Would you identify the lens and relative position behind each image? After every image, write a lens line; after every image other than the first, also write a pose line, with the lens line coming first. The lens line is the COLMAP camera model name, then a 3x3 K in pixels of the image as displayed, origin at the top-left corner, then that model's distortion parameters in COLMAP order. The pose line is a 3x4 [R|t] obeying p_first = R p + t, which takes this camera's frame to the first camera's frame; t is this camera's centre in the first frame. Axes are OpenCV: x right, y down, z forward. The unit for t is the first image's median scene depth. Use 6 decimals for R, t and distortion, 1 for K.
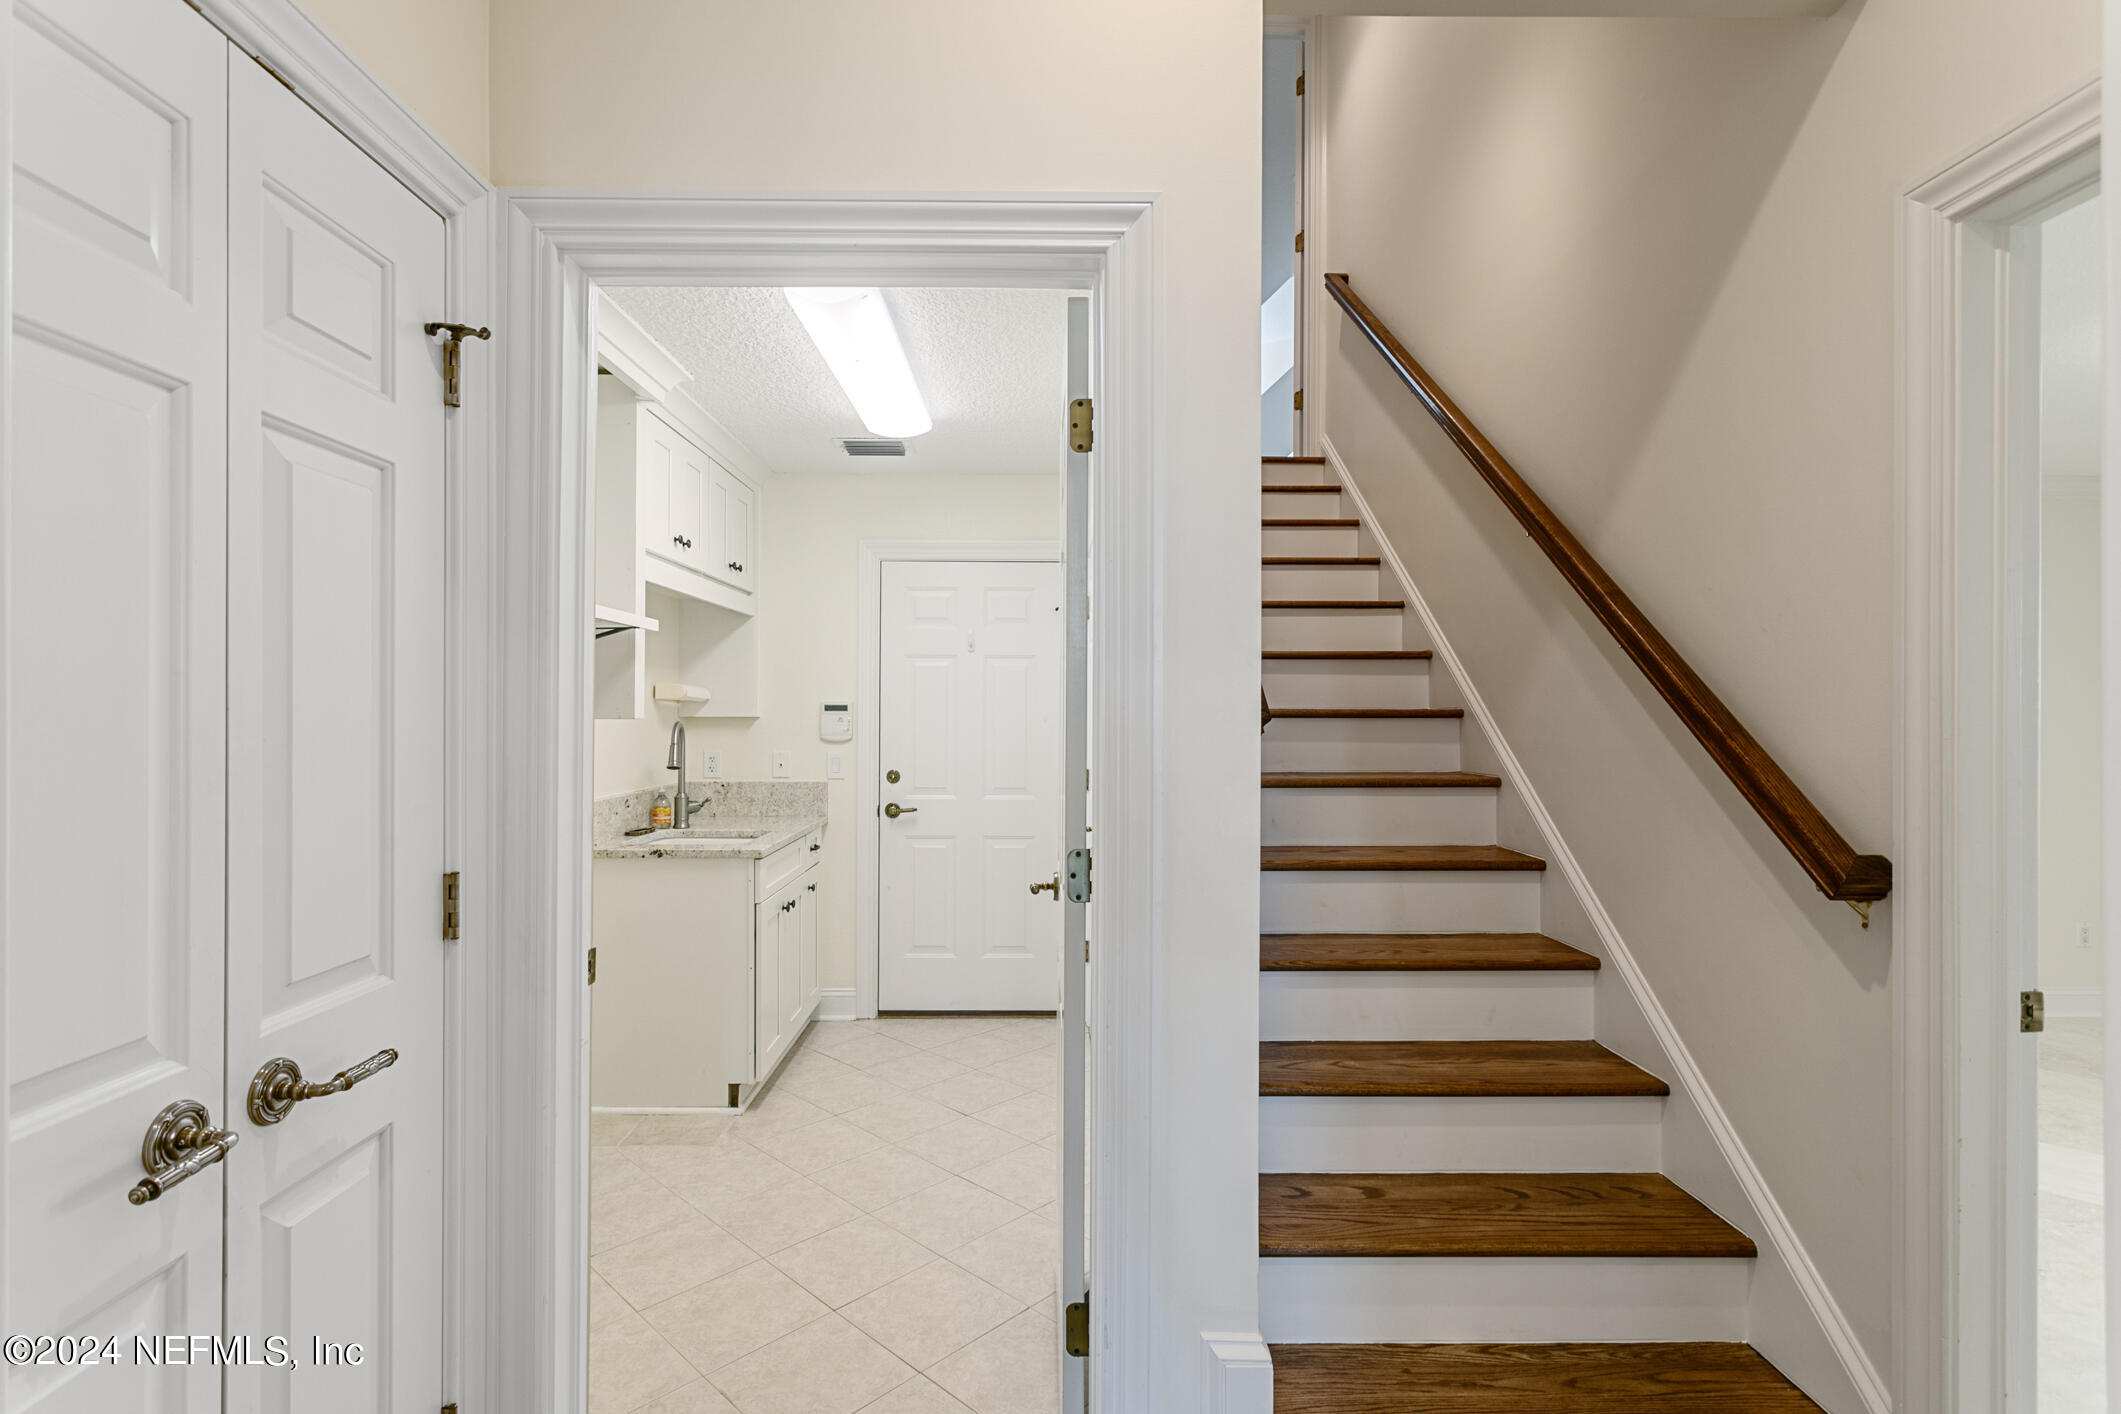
lens RADIAL K [[1009.2, 0, 1050.8], [0, 1009.2, 707.3], [0, 0, 1]] dist [-0.000578, 0.002909]
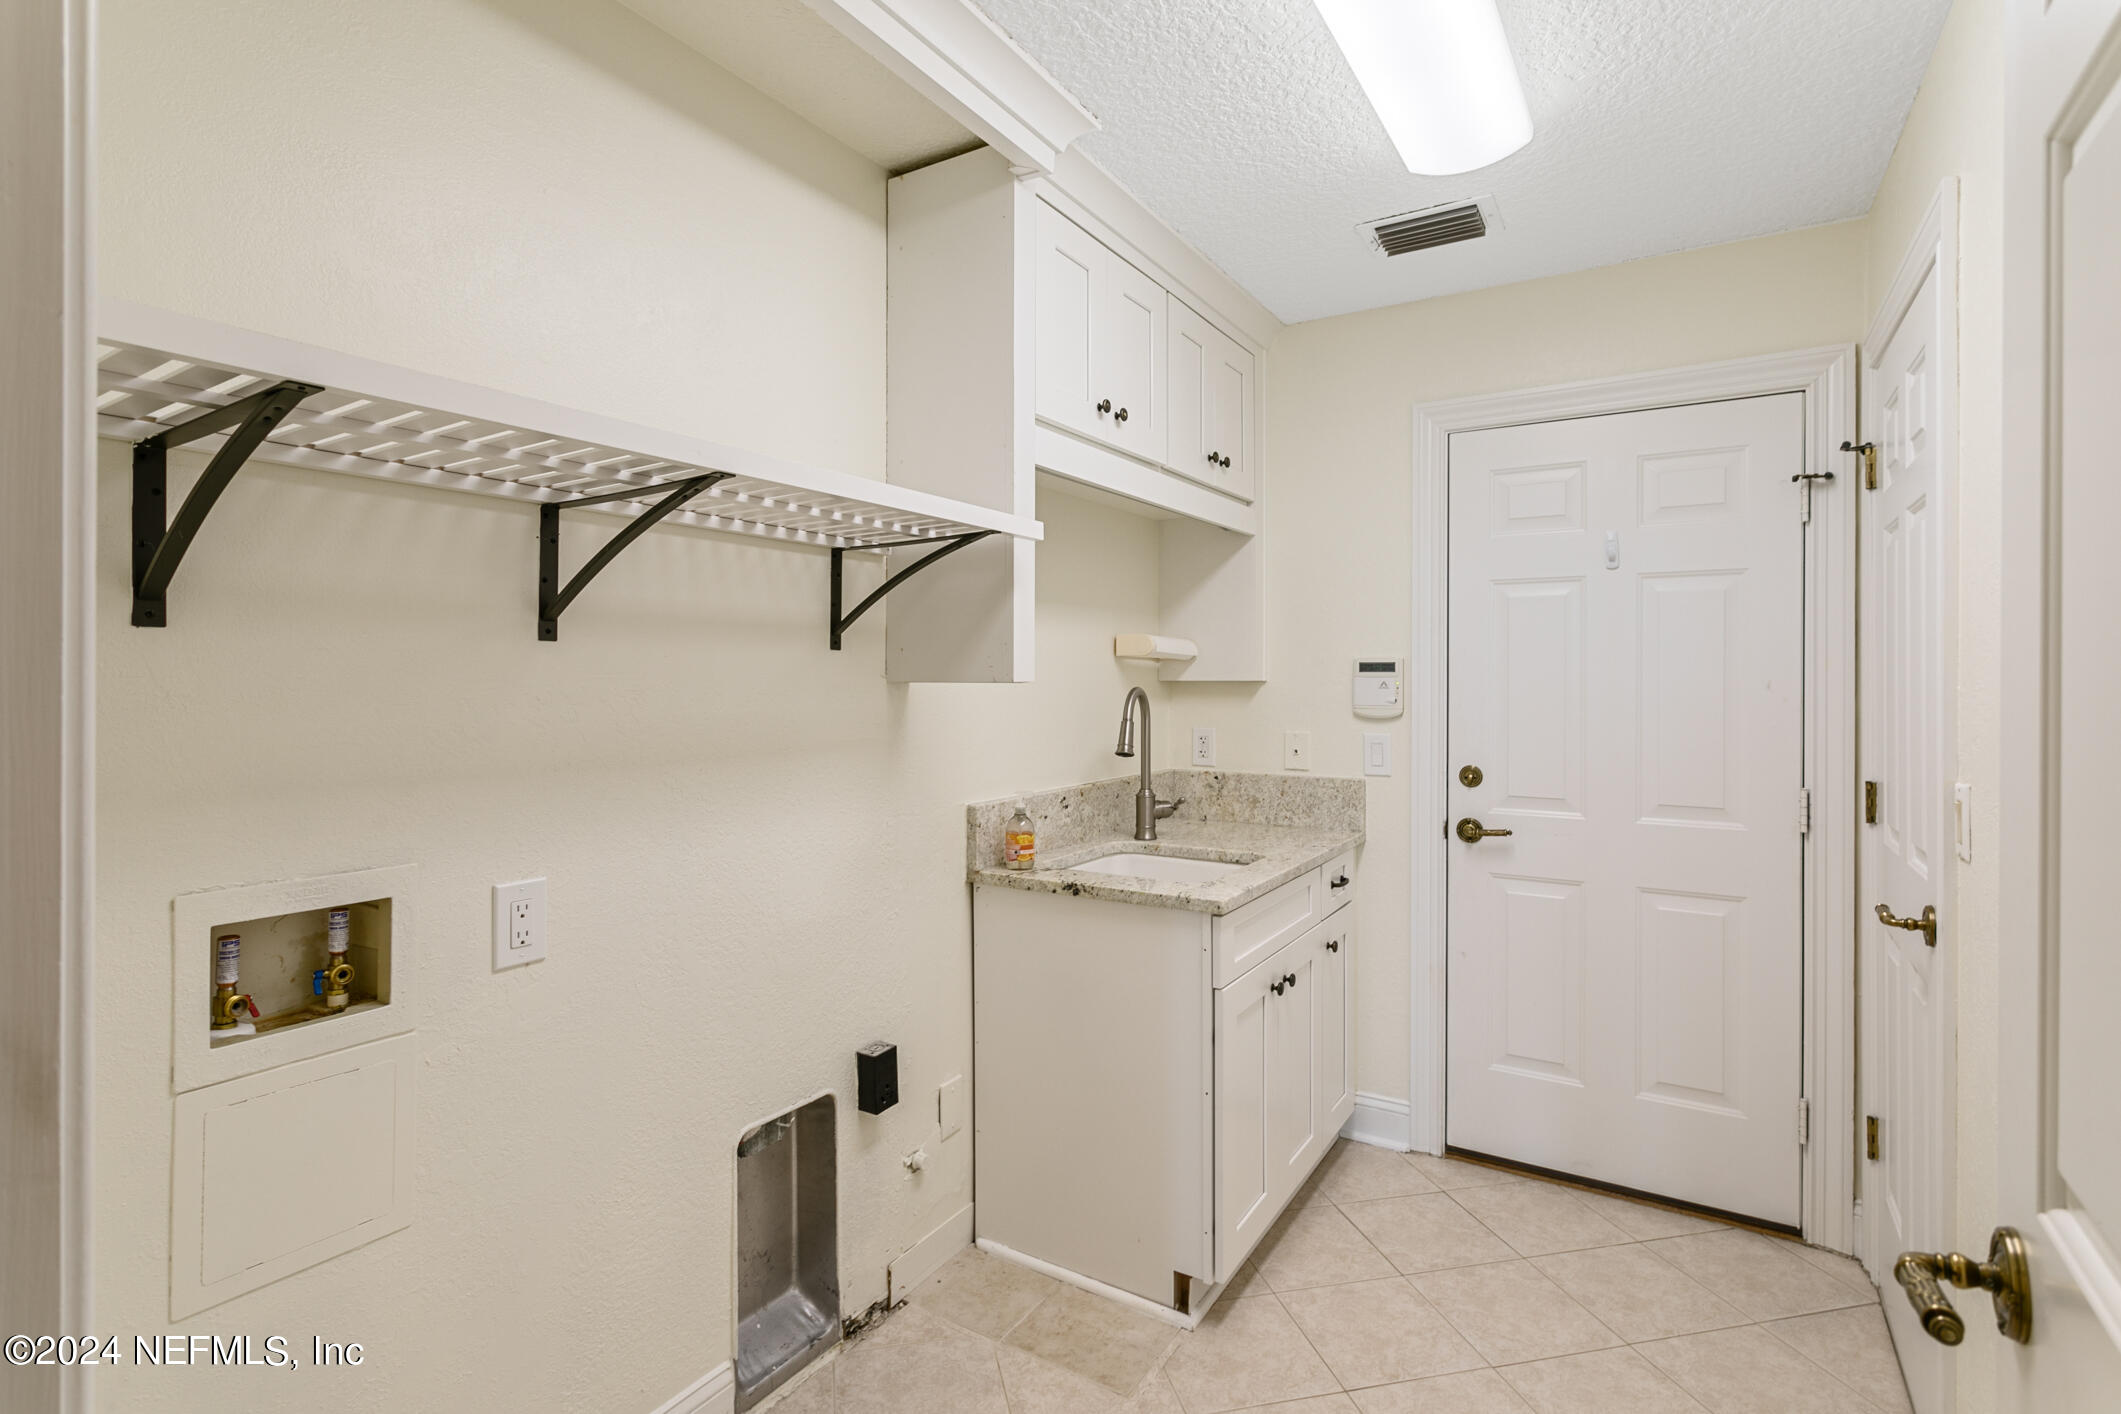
lens RADIAL K [[1009.2, 0, 1060.0], [0, 1009.2, 679.7], [0, 0, 1]] dist [-0.000578, 0.002909]
pose [[0.841674, -0.001563, -0.539983, -0.035196], [0.004574, 0.999981, 0.004235, 0.005458], [0.539966, -0.006034, 0.841665, 0.363997]]
